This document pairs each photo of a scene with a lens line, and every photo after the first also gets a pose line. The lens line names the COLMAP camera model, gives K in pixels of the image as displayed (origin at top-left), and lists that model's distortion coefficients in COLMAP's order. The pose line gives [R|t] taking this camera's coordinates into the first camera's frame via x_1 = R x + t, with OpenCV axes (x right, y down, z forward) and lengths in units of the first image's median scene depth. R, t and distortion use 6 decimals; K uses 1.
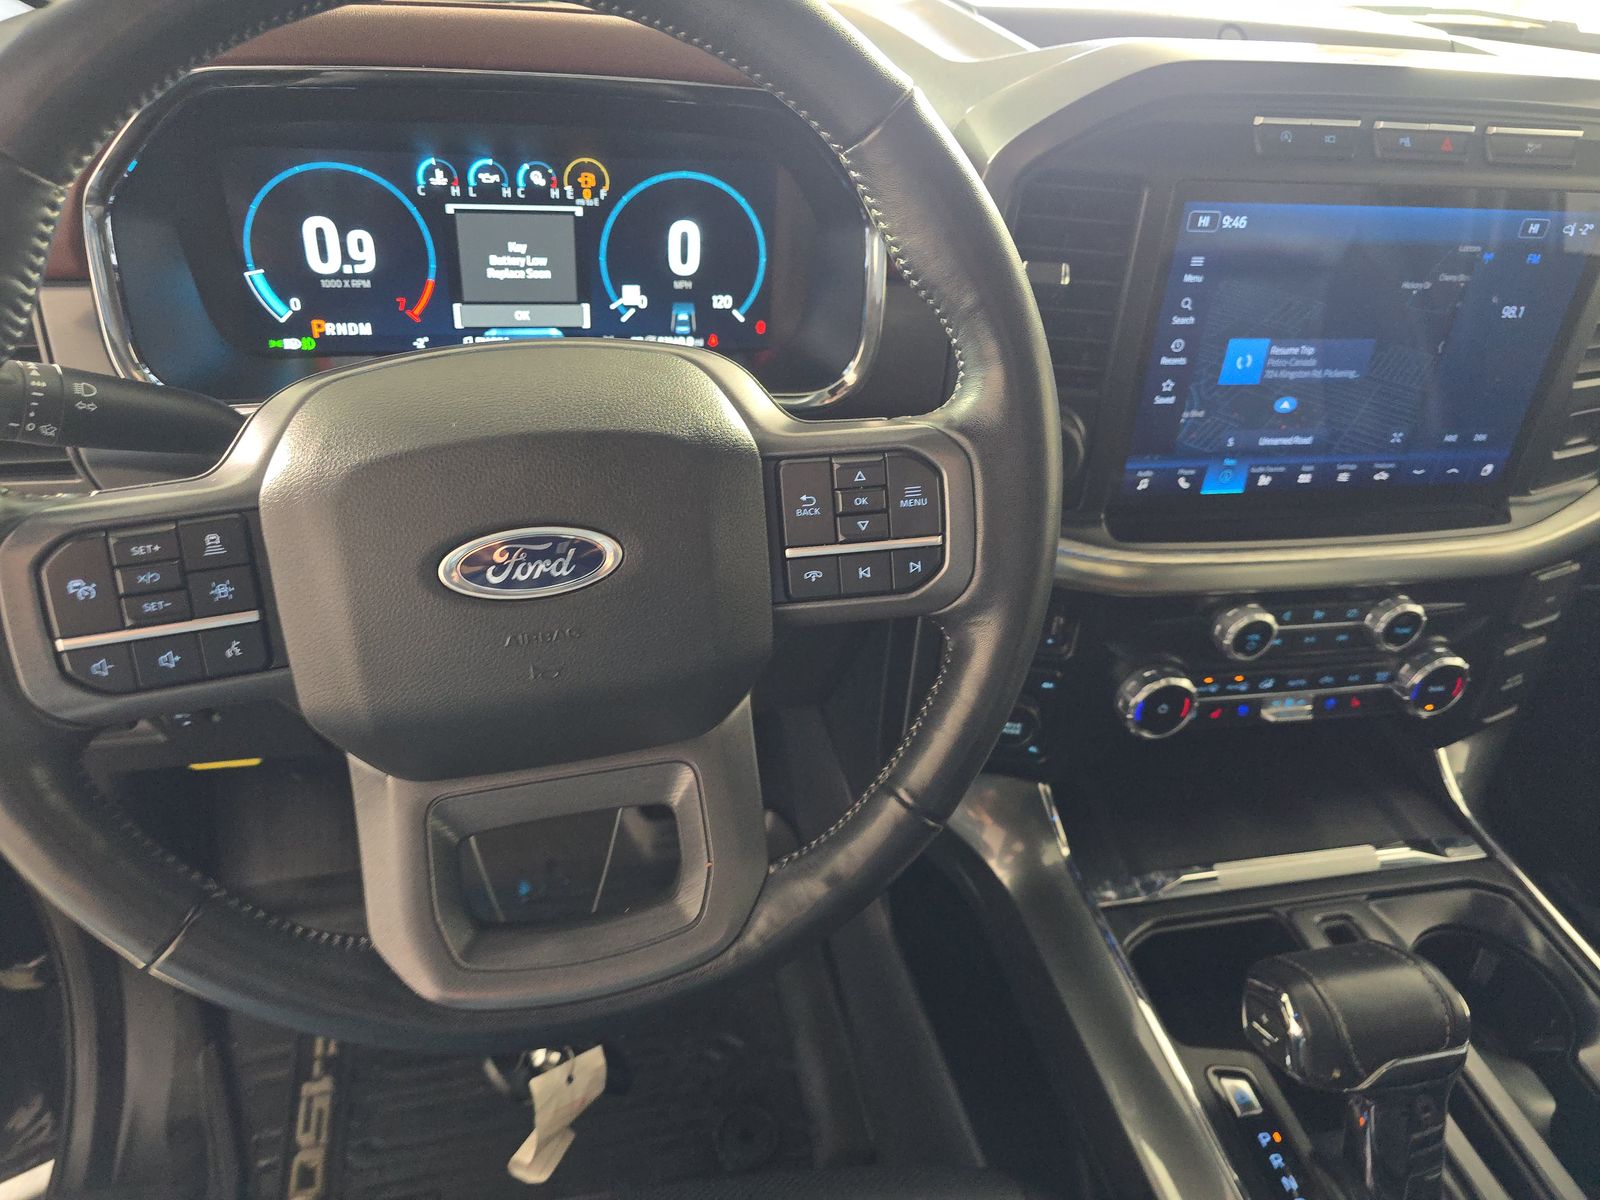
lens RADIAL K [[1075.0, 0, 769.3], [0, 1075.0, 603.8], [0, 0, 1]] dist [0.053027, -0.066084]
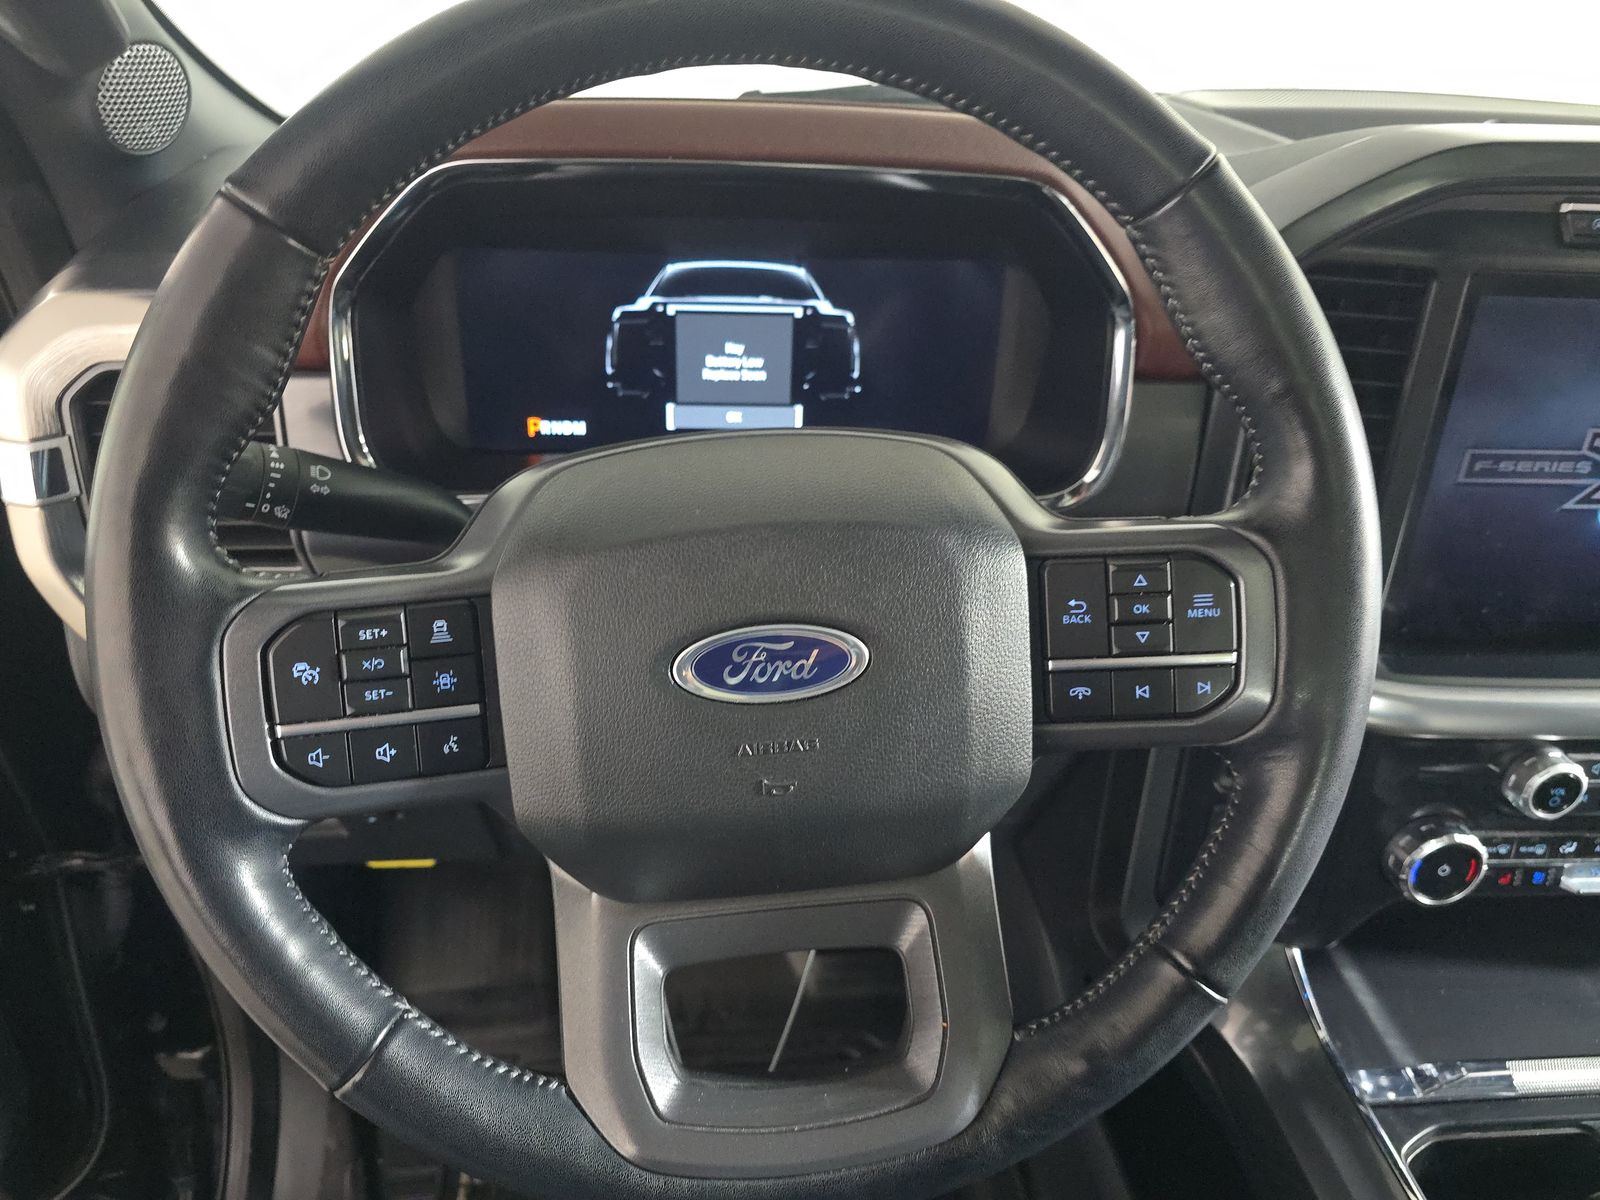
lens RADIAL K [[1107.3, 0, 800.0], [0, 1107.3, 600.0], [0, 0, 1]] dist [0.062032, -0.071234]
pose [[0.990949, 0.032219, -0.130312, -0.069859], [-0.046351, 0.993188, -0.106909, 0.006318], [0.125980, 0.111981, 0.985692, 0.075214]]
